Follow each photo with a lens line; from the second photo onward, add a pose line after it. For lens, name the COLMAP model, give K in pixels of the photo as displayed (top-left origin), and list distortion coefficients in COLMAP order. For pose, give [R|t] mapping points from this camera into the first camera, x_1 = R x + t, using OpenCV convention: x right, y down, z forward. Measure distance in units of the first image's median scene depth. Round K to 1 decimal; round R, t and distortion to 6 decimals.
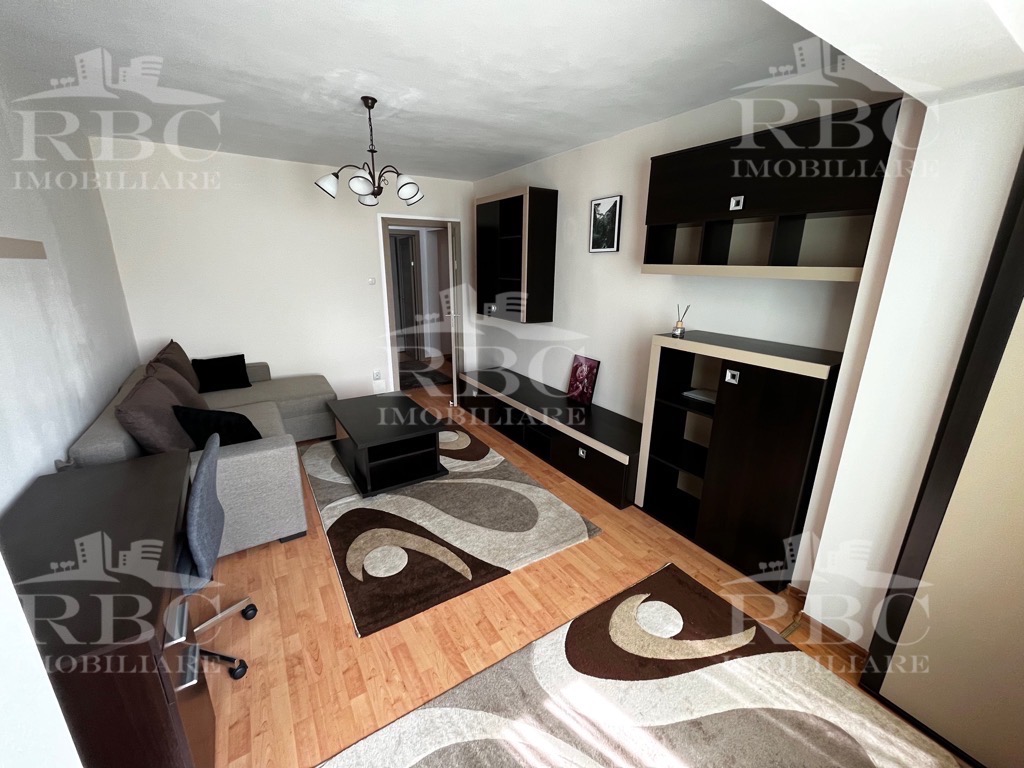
lens RADIAL K [[411.9, 0, 512.0], [0, 411.9, 384.0], [0, 0, 1]] dist [0.000216, -0.000030]
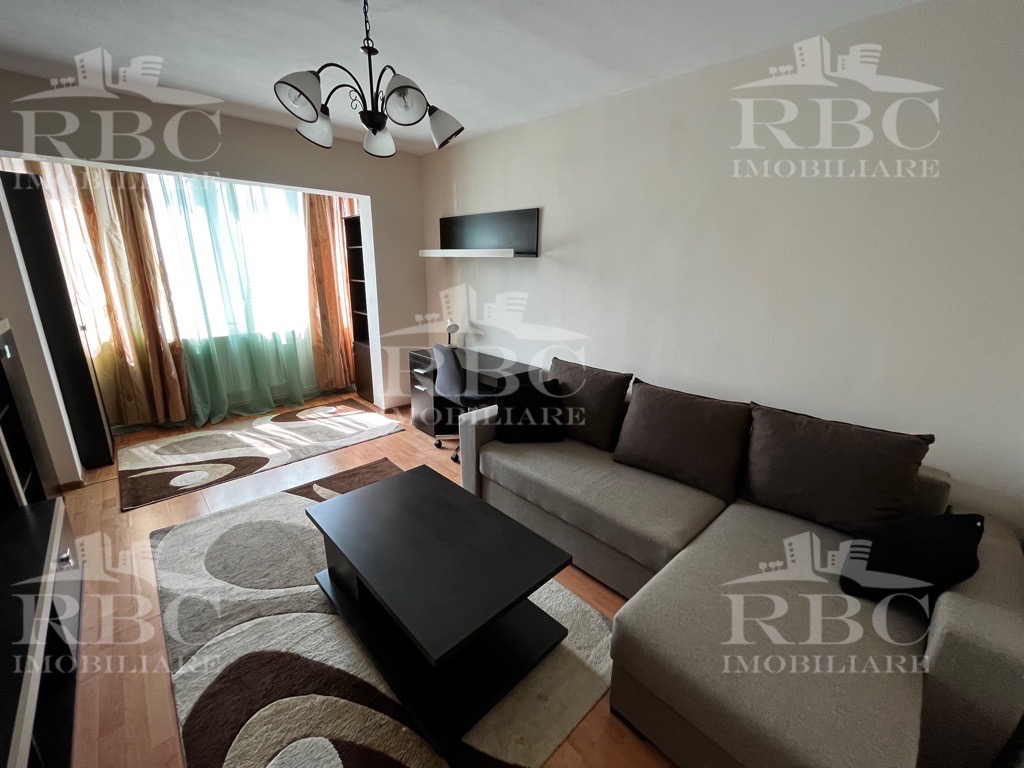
lens RADIAL K [[411.9, 0, 512.0], [0, 411.9, 384.0], [0, 0, 1]] dist [0.000216, -0.000030]
pose [[-0.982027, 0.025540, -0.187007, -0.328679], [-0.077788, 0.847975, 0.524297, -0.379860], [0.171968, 0.529421, -0.830747, 1.369856]]
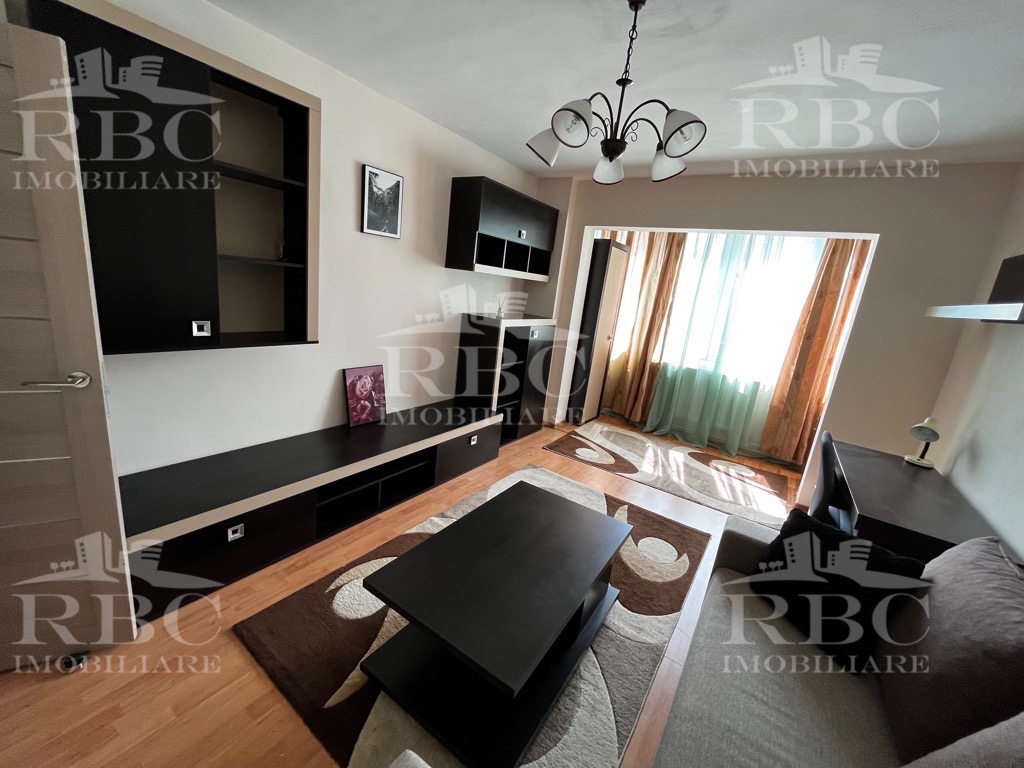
lens RADIAL K [[411.9, 0, 512.0], [0, 411.9, 384.0], [0, 0, 1]] dist [0.000216, -0.000030]
pose [[-0.384124, -0.279071, 0.880095, -0.714907], [0.135927, 0.925745, 0.352873, -0.309136], [-0.913221, 0.255176, -0.317668, 1.128605]]
